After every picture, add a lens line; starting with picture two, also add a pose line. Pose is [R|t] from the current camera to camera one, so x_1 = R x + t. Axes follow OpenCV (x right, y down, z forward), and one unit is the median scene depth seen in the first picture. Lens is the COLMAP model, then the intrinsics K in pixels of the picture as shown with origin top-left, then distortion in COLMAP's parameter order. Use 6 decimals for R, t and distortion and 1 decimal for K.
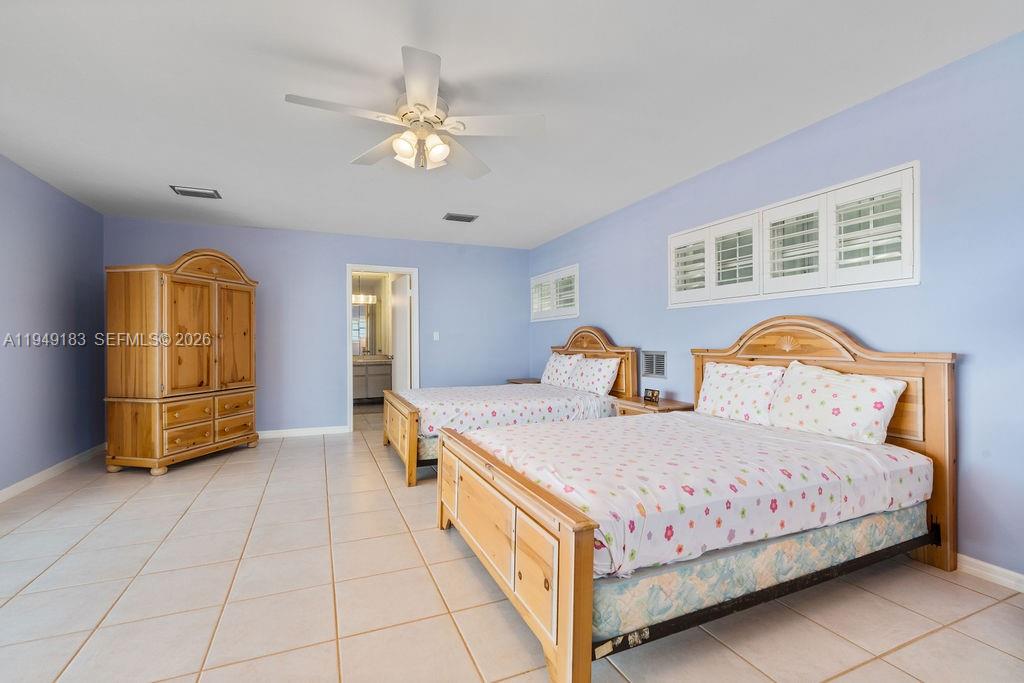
lens RADIAL K [[463.0, 0, 512.0], [0, 463.0, 341.5], [0, 0, 1]] dist [-0.002583, 0.000010]
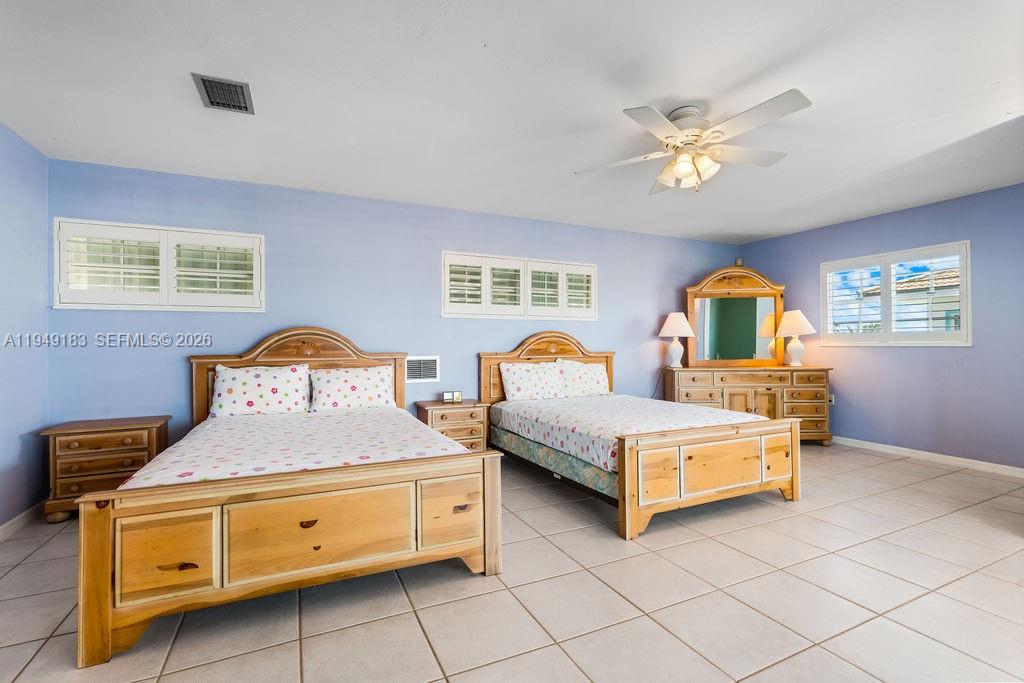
lens RADIAL K [[463.0, 0, 512.0], [0, 463.0, 341.5], [0, 0, 1]] dist [-0.002583, 0.000010]
pose [[-0.051190, 0.007443, 0.998661, -0.856527], [-0.000461, 0.999972, -0.007477, -0.005051], [-0.998689, -0.000843, -0.051185, 0.996920]]
